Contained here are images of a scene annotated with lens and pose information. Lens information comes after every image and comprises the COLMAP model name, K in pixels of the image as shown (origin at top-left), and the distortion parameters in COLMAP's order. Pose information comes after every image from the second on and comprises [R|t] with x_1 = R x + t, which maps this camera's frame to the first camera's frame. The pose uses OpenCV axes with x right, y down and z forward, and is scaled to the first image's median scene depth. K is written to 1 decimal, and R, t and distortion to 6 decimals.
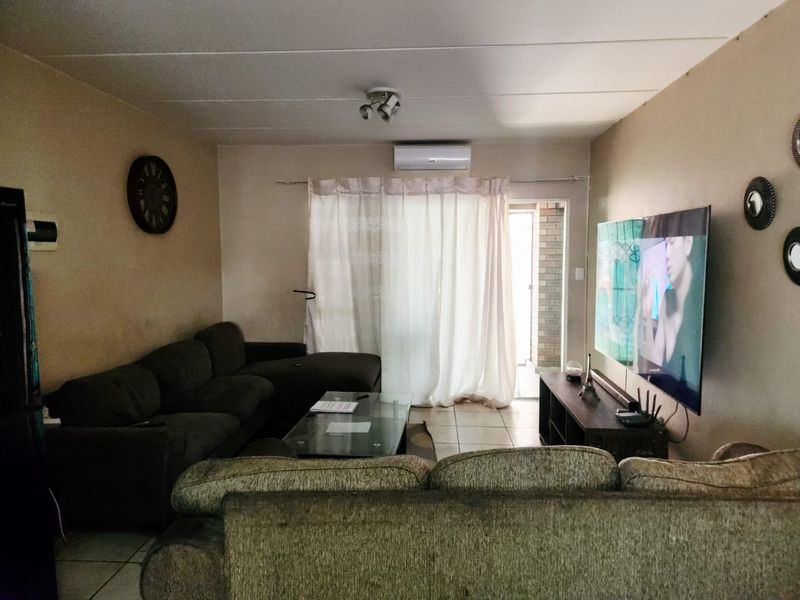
lens RADIAL K [[527.4, 0, 398.4], [0, 527.4, 301.6], [0, 0, 1]] dist [0.031469, -0.023881]
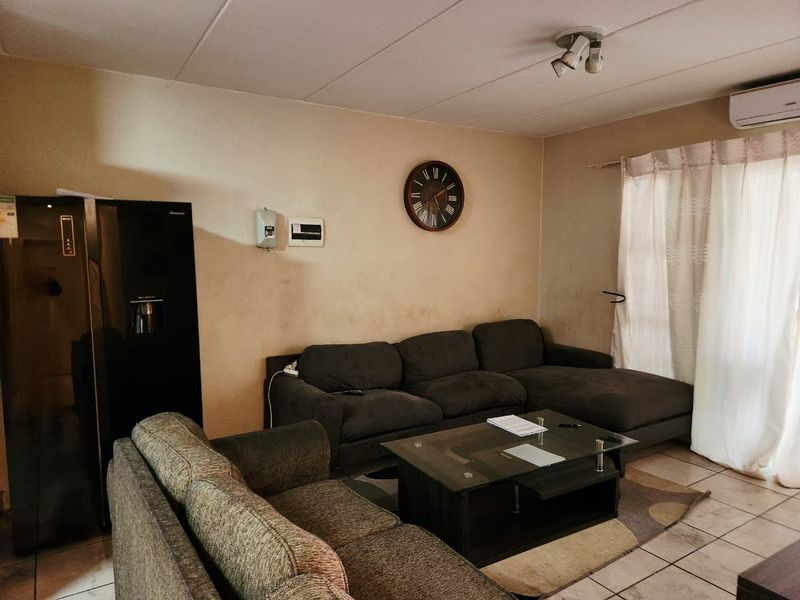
lens RADIAL K [[527.4, 0, 392.9], [0, 527.4, 307.6], [0, 0, 1]] dist [0.031469, -0.023881]
pose [[0.581985, 0.082130, -0.809042, 0.313803], [-0.073559, 0.996125, 0.048206, -0.012565], [0.809866, 0.031457, 0.585771, 0.227940]]
